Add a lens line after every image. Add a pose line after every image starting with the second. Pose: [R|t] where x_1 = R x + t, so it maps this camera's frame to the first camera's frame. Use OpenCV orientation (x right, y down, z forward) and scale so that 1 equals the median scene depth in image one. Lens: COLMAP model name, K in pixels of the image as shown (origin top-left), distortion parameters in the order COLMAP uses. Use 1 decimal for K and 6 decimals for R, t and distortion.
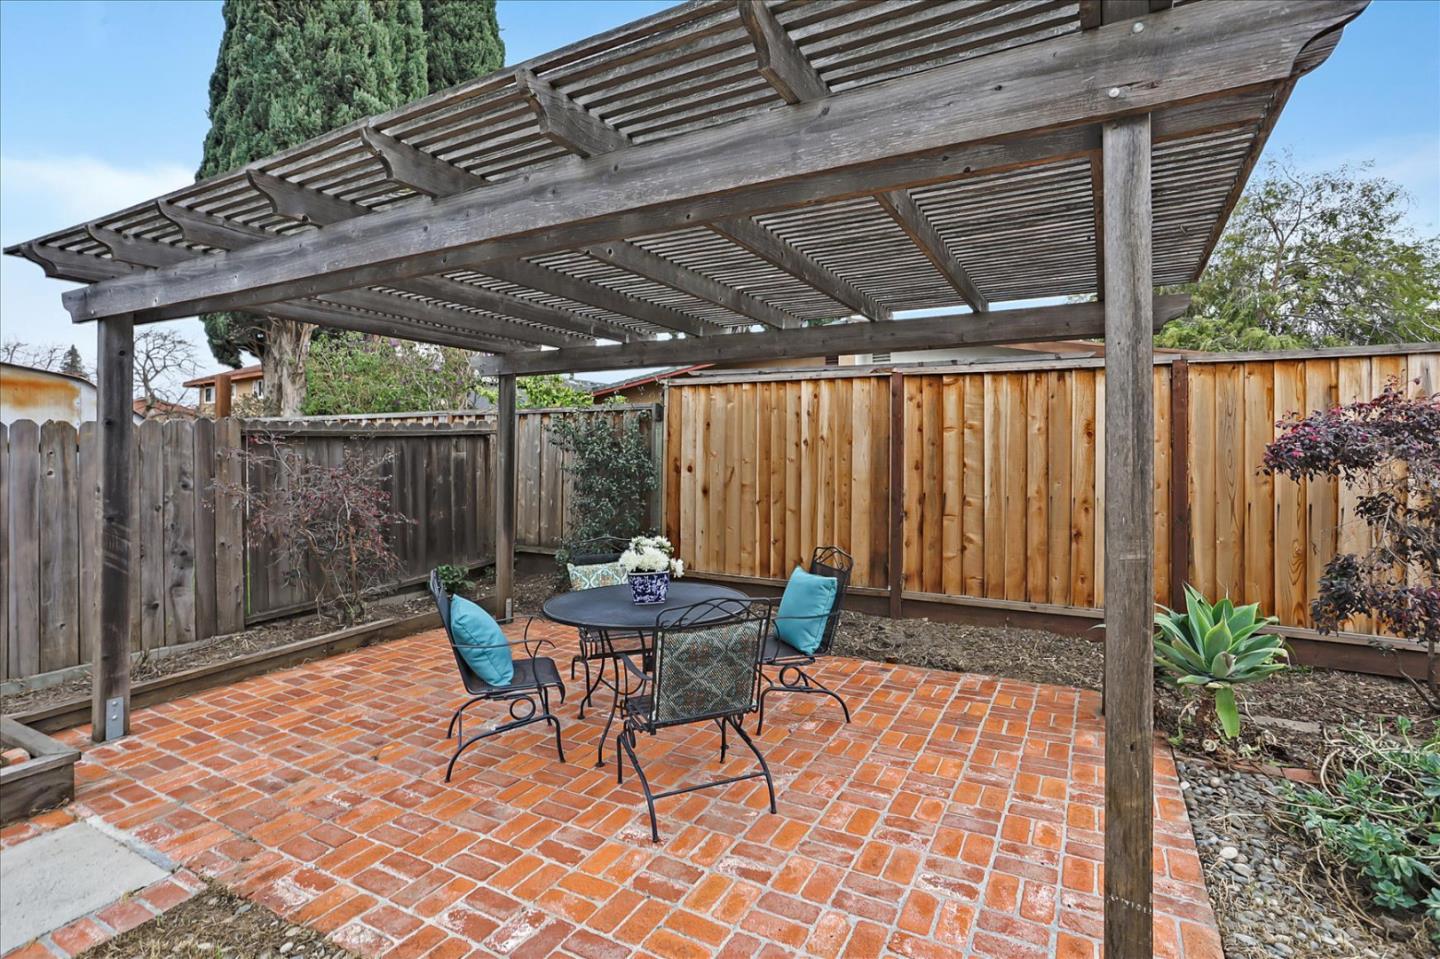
lens RADIAL K [[691.2, 0, 690.0], [0, 691.2, 451.8], [0, 0, 1]] dist [-0.051651, 0.045434]
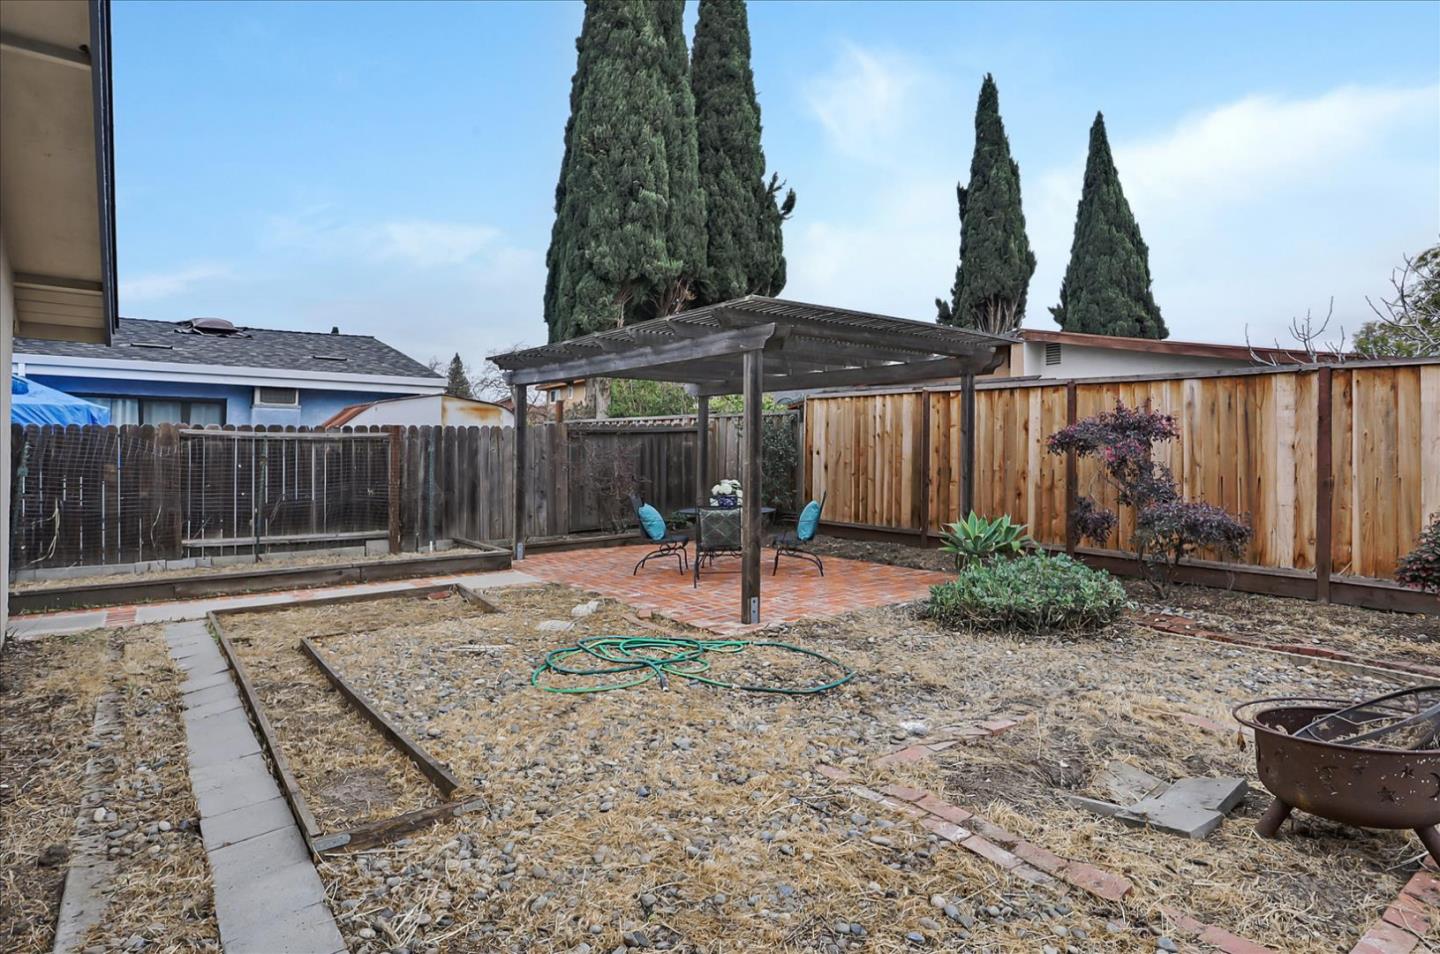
lens RADIAL K [[784.6, 0, 720.2], [0, 784.6, 445.4], [0, 0, 1]] dist [-0.043227, 0.044199]
pose [[0.919046, 0.002773, -0.394140, 0.528634], [-0.004047, 0.999989, -0.002401, 0.014666], [0.394129, 0.003802, 0.919047, -0.747454]]
